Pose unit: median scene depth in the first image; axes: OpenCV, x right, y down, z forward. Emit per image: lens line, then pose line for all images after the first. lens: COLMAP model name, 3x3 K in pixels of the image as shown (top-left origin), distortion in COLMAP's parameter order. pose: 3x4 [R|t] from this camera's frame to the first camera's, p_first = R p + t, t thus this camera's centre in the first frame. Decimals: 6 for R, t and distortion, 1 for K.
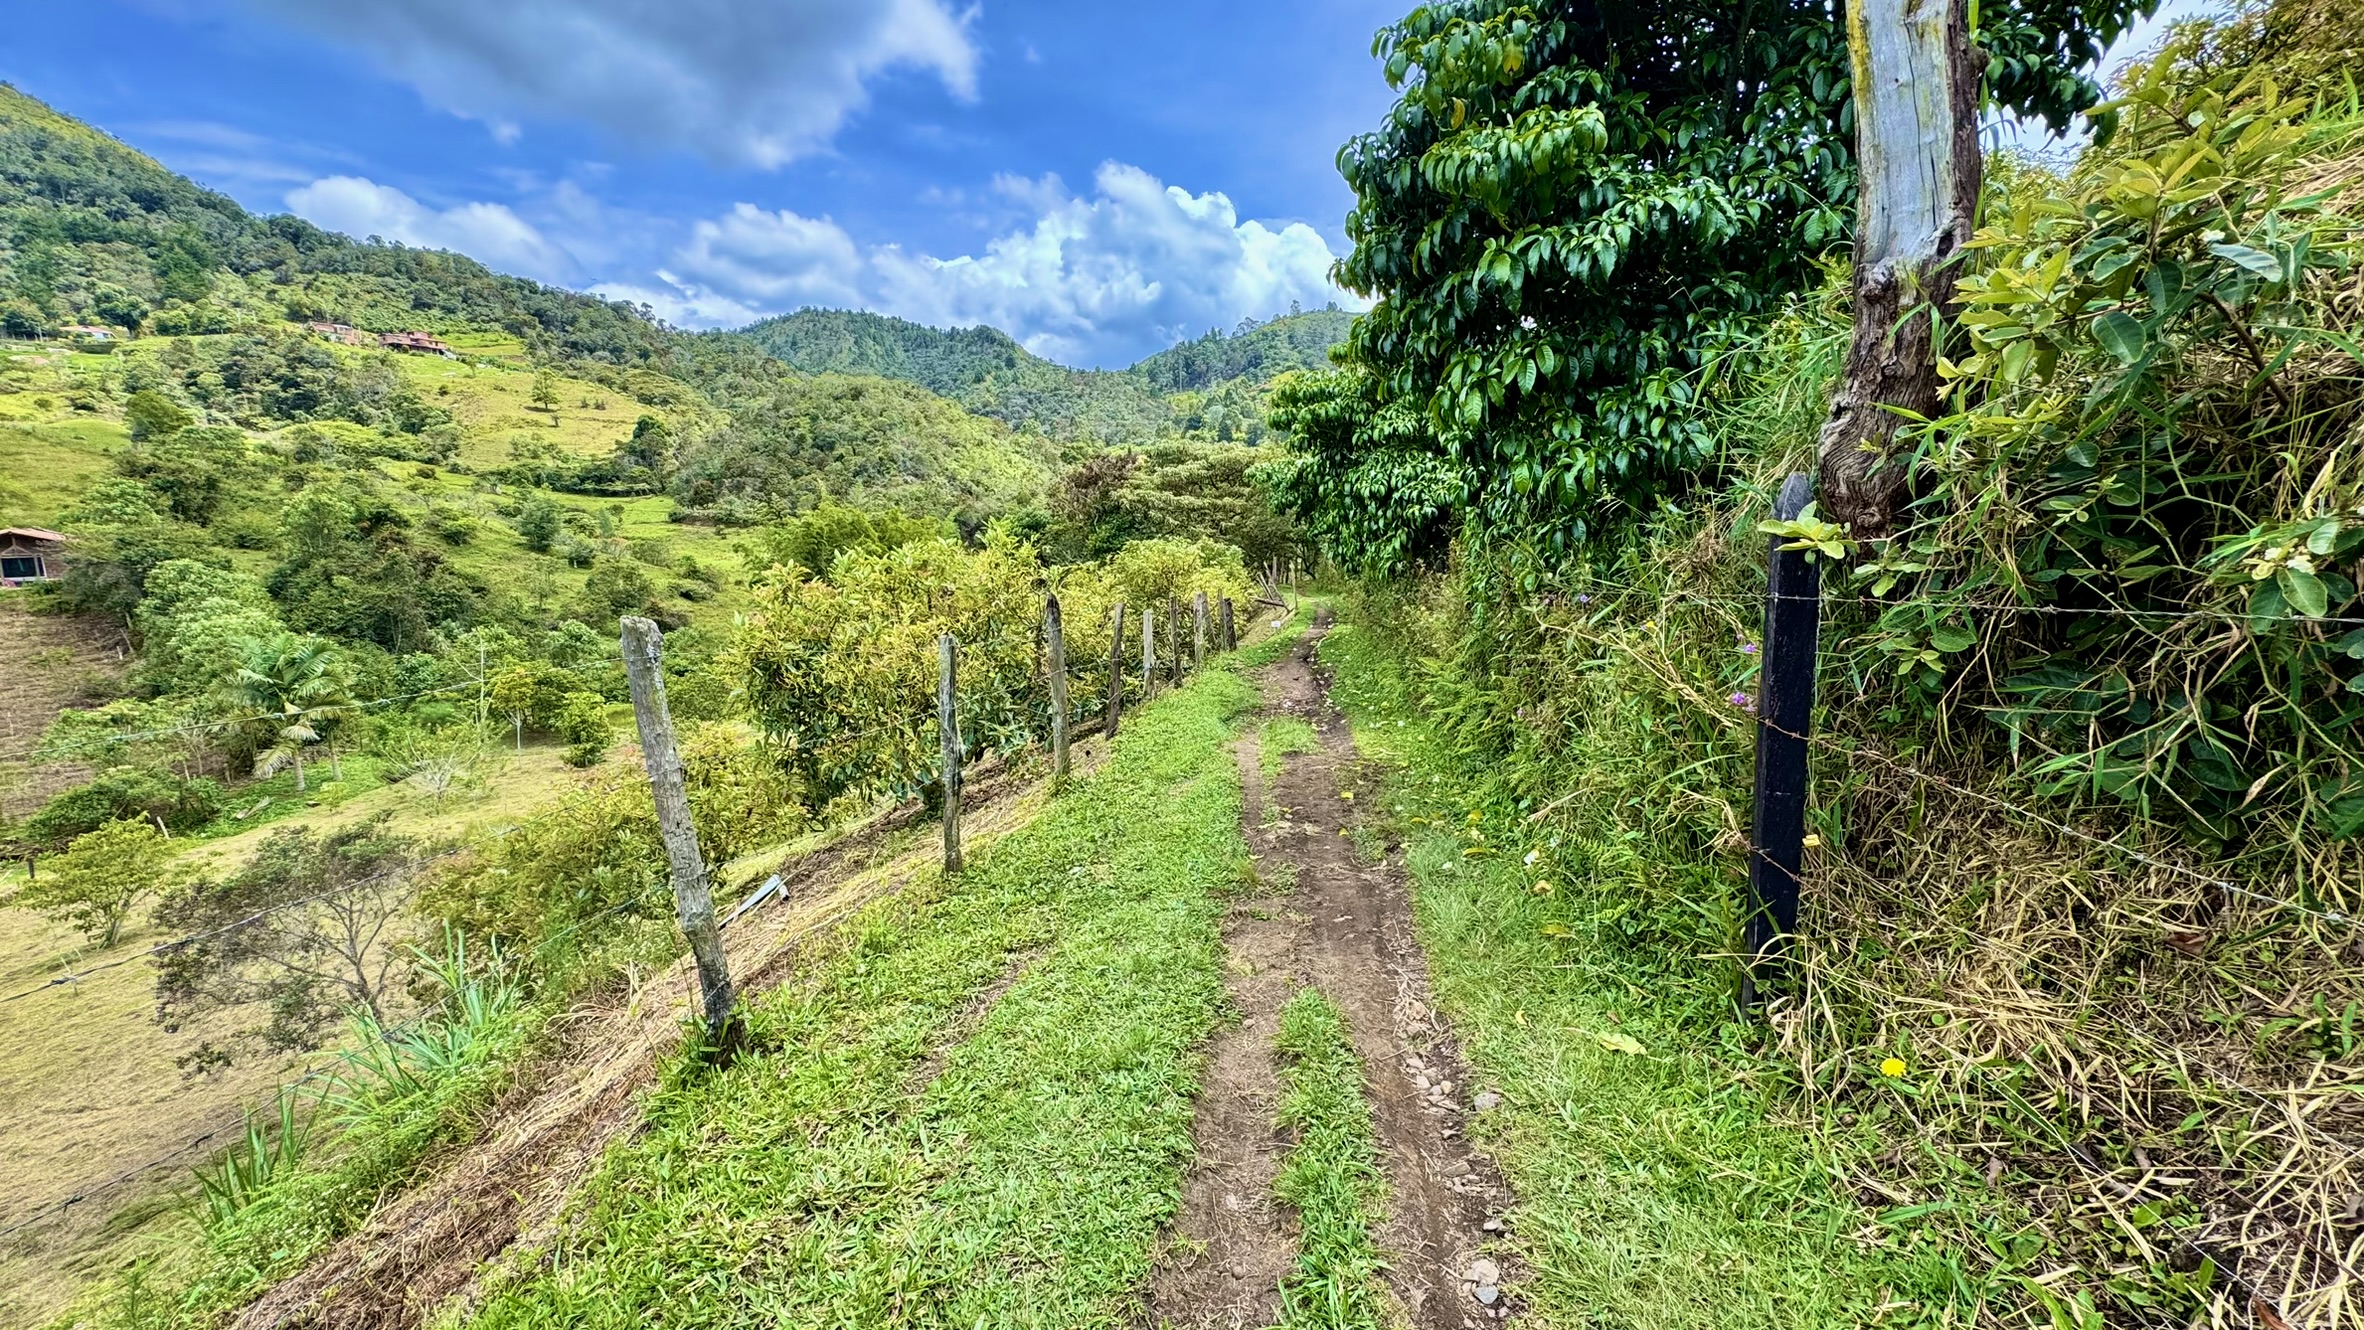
lens RADIAL K [[946.6, 0, 1189.8], [0, 946.6, 667.1], [0, 0, 1]] dist [-0.002391, 0.000774]
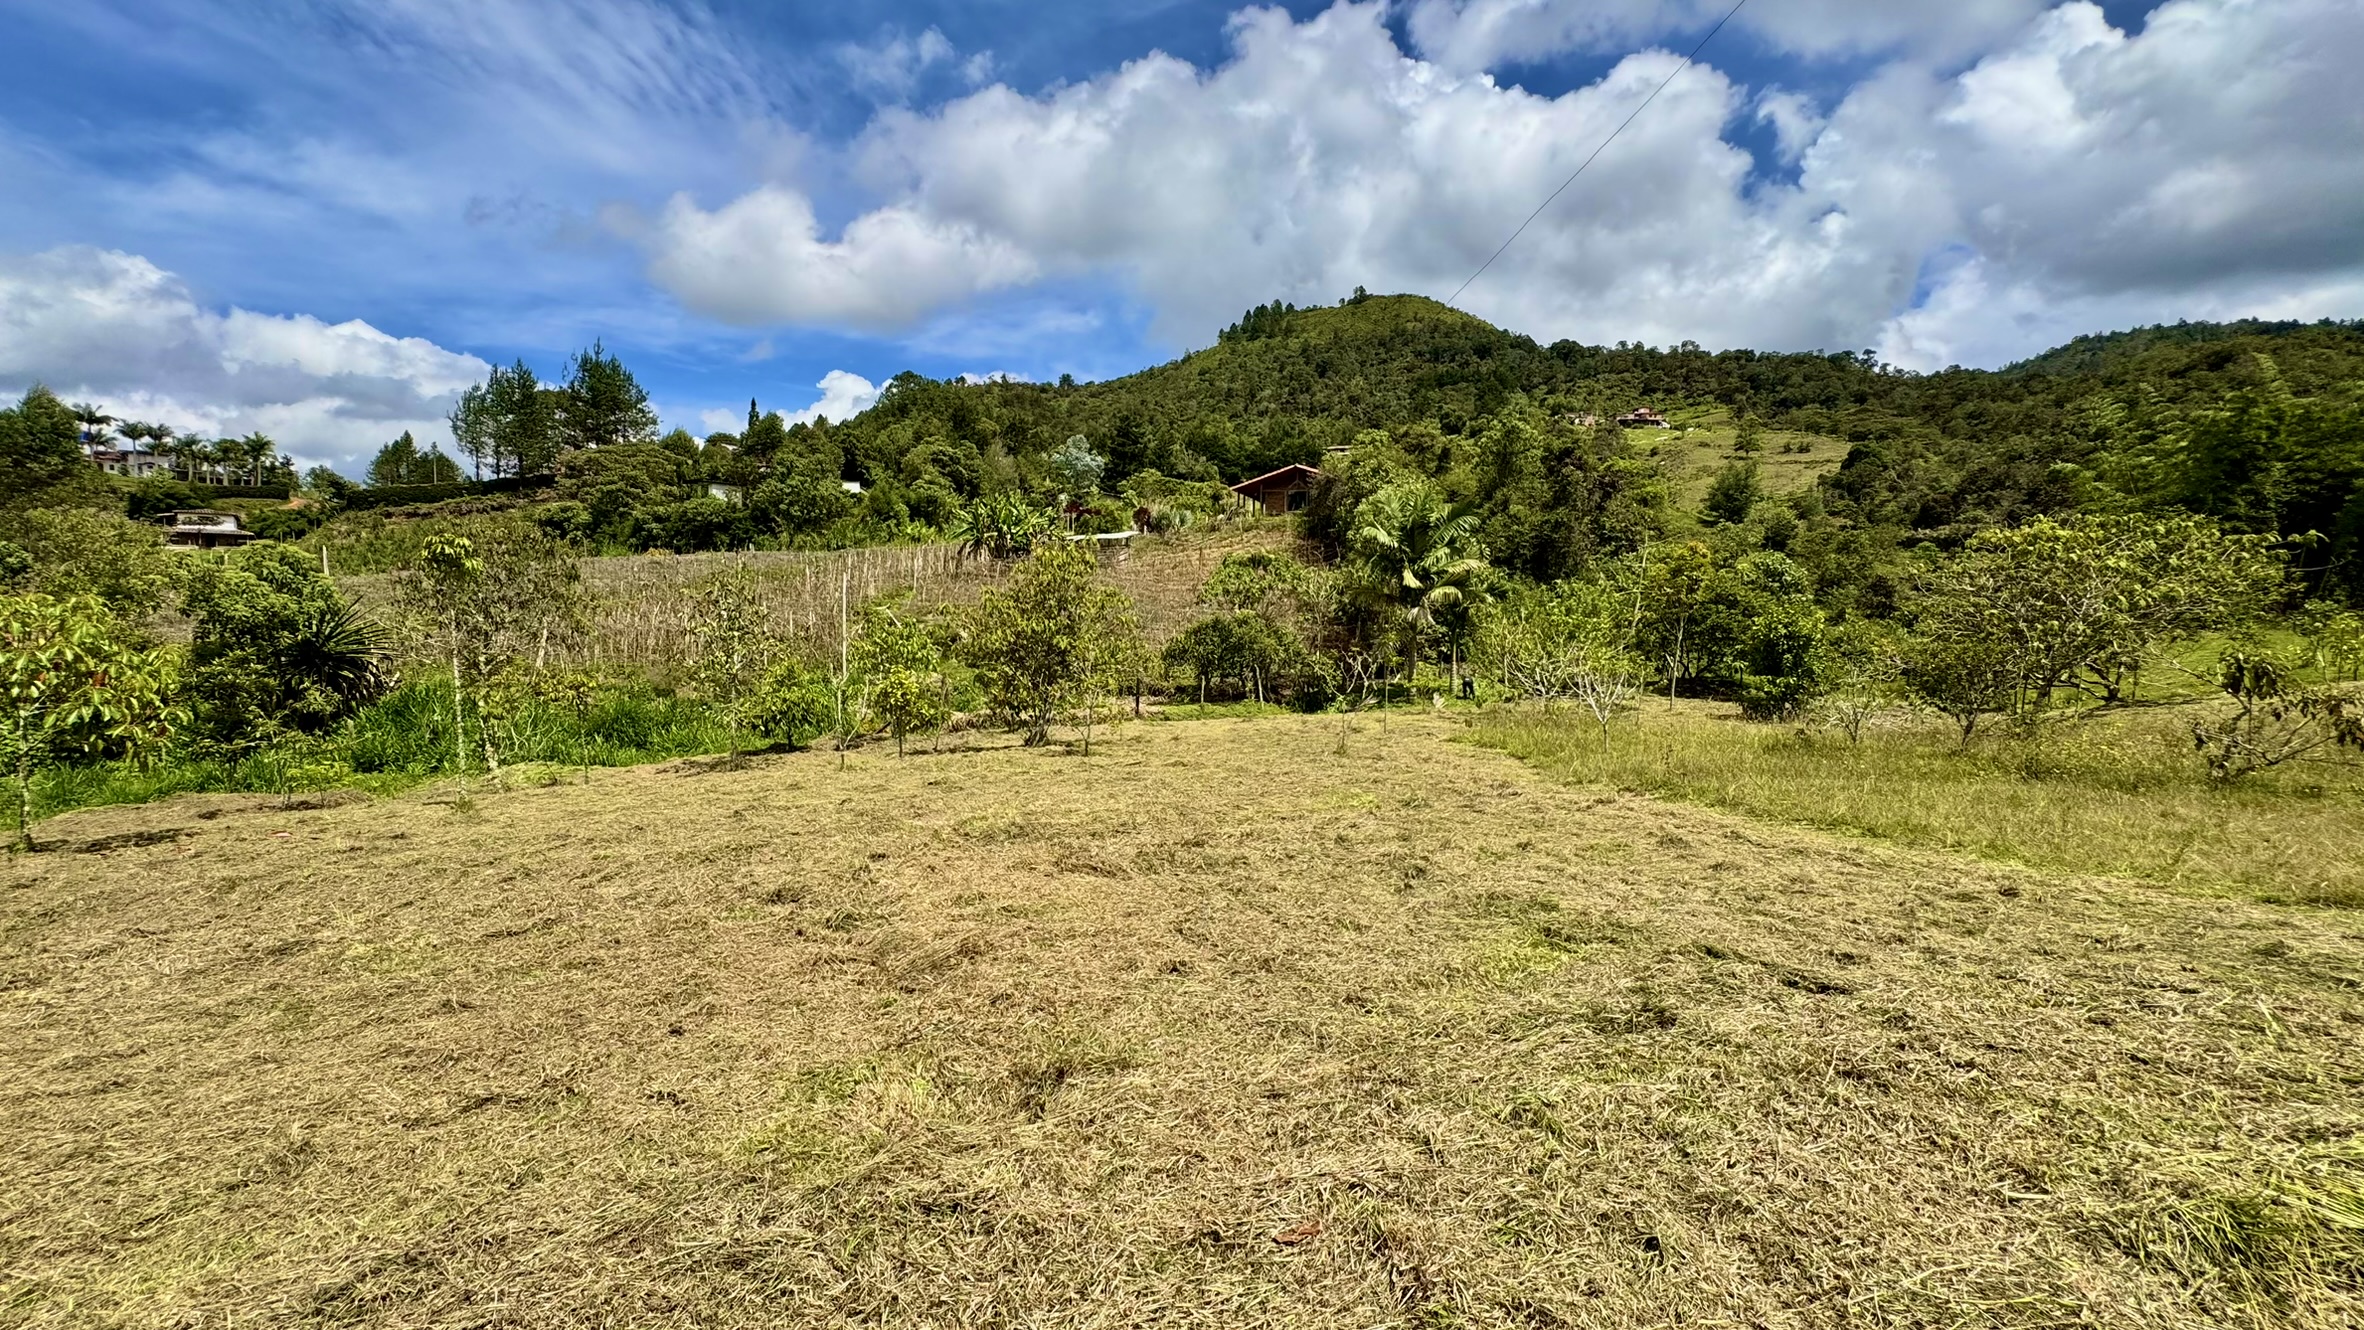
lens RADIAL K [[946.6, 0, 1187.6], [0, 946.6, 664.4], [0, 0, 1]] dist [-0.002391, 0.000774]
pose [[0.448579, 0.068855, -0.891087, -0.074261], [-0.157933, 0.987445, -0.003204, 0.030481], [0.879678, 0.142170, 0.453822, 0.107974]]
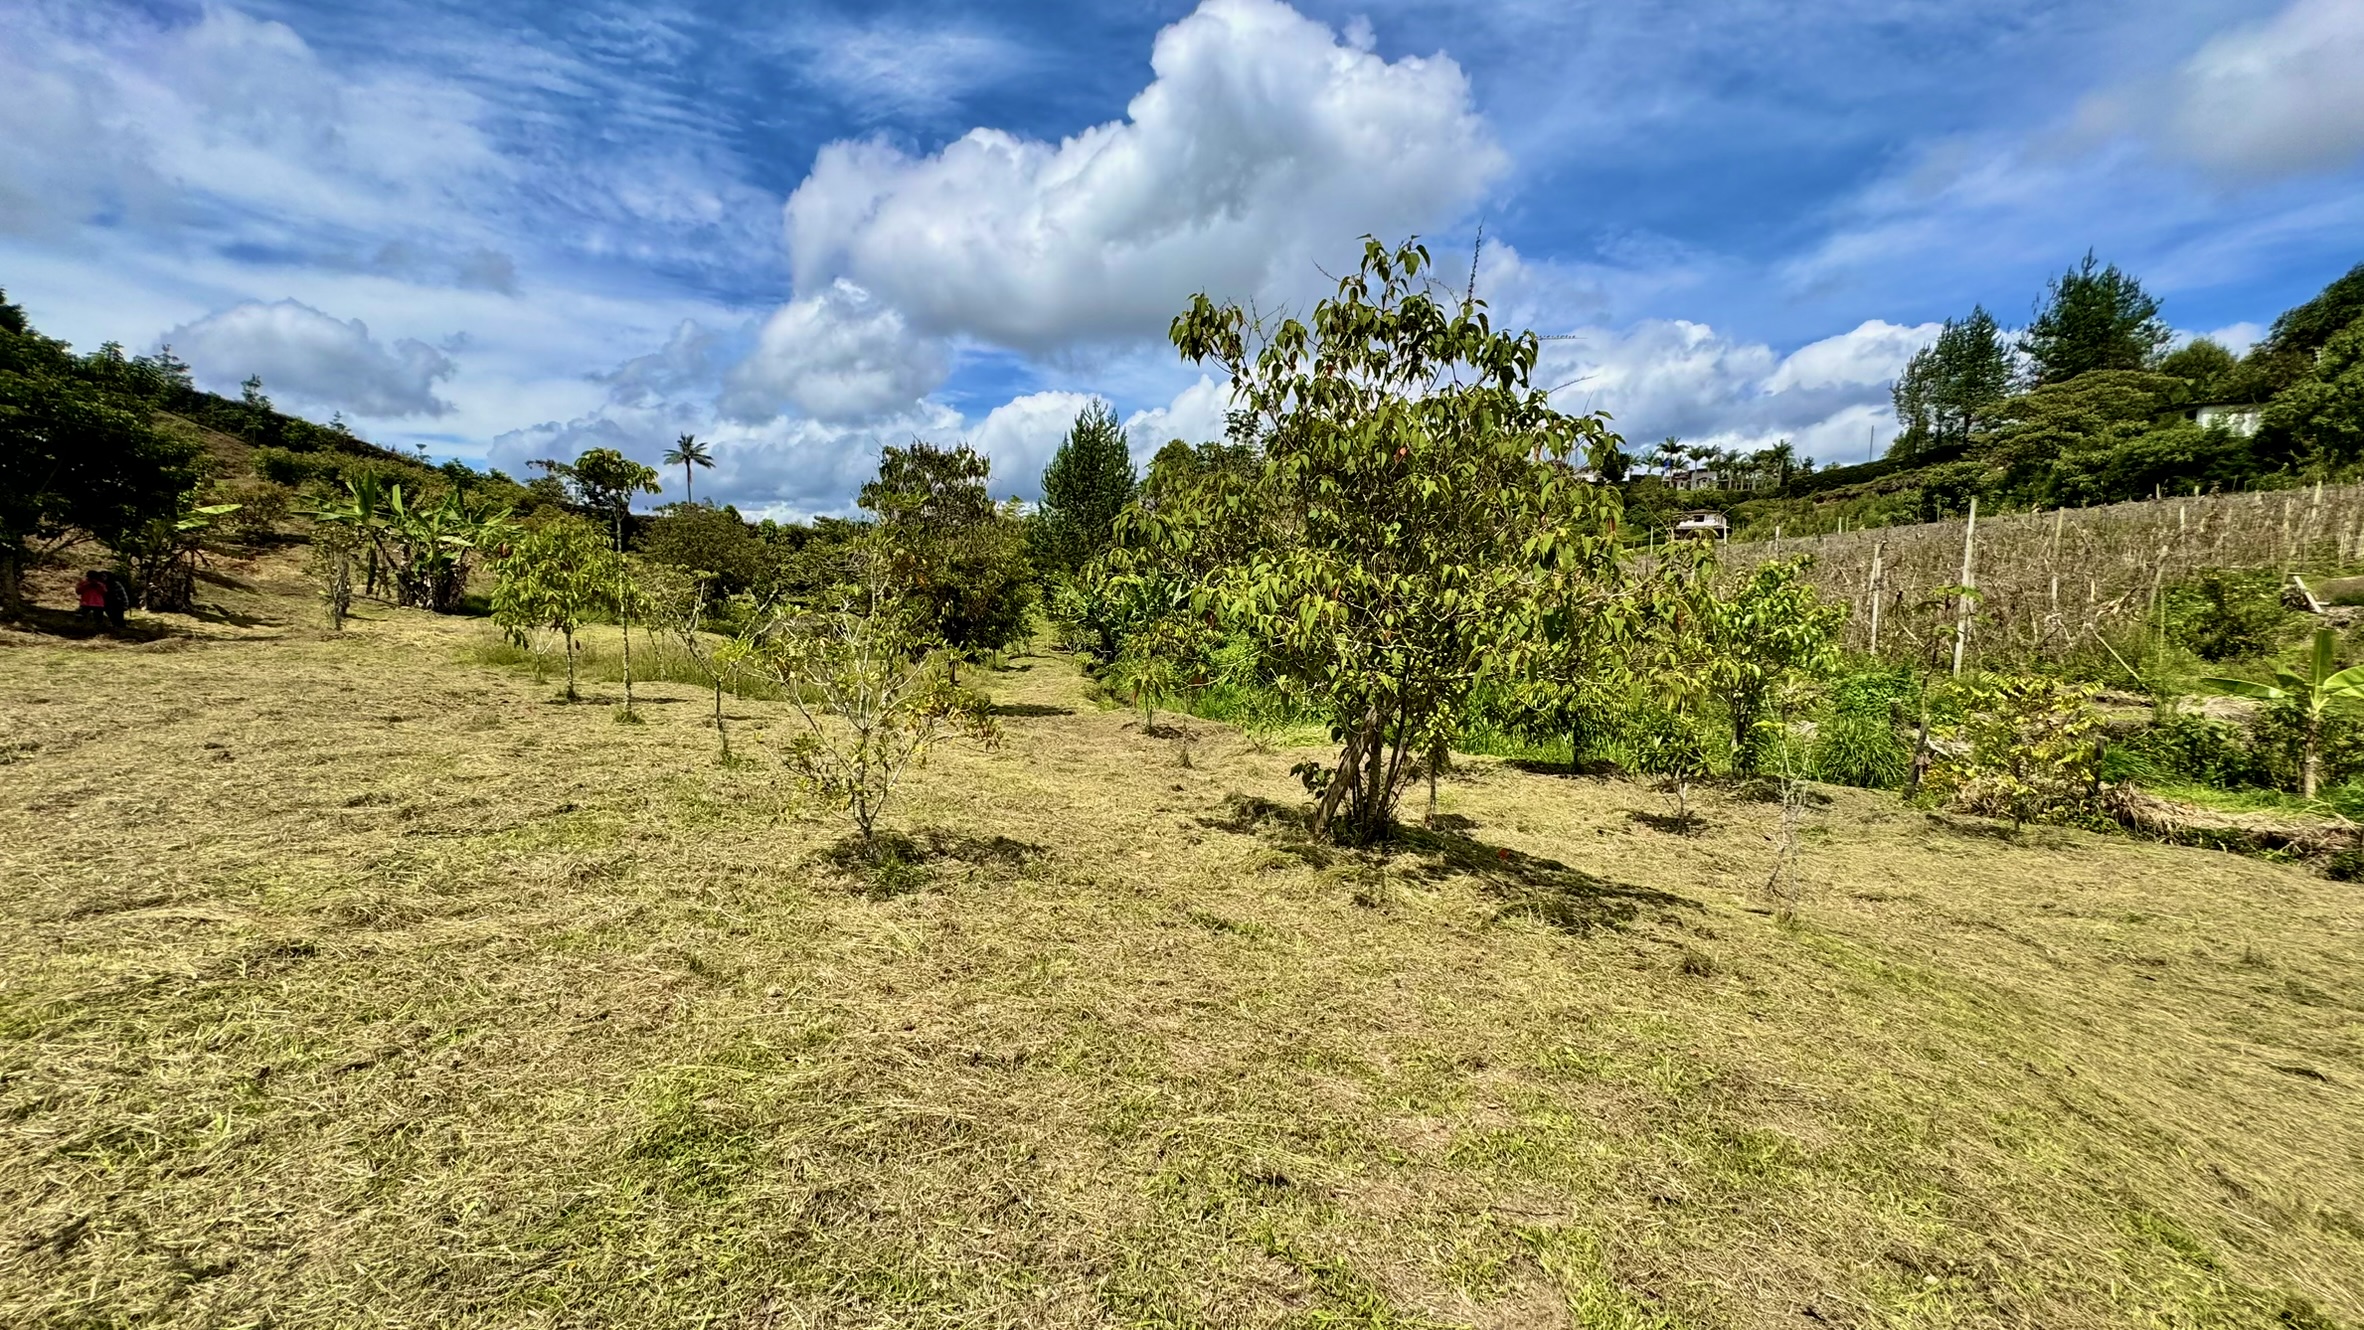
lens RADIAL K [[946.6, 0, 1197.3], [0, 946.6, 670.4], [0, 0, 1]] dist [-0.002391, 0.000774]
pose [[-0.791523, 0.059399, -0.608246, -0.130523], [-0.098307, 0.969929, 0.222649, 0.026779], [0.603181, 0.236027, -0.761882, 0.155804]]
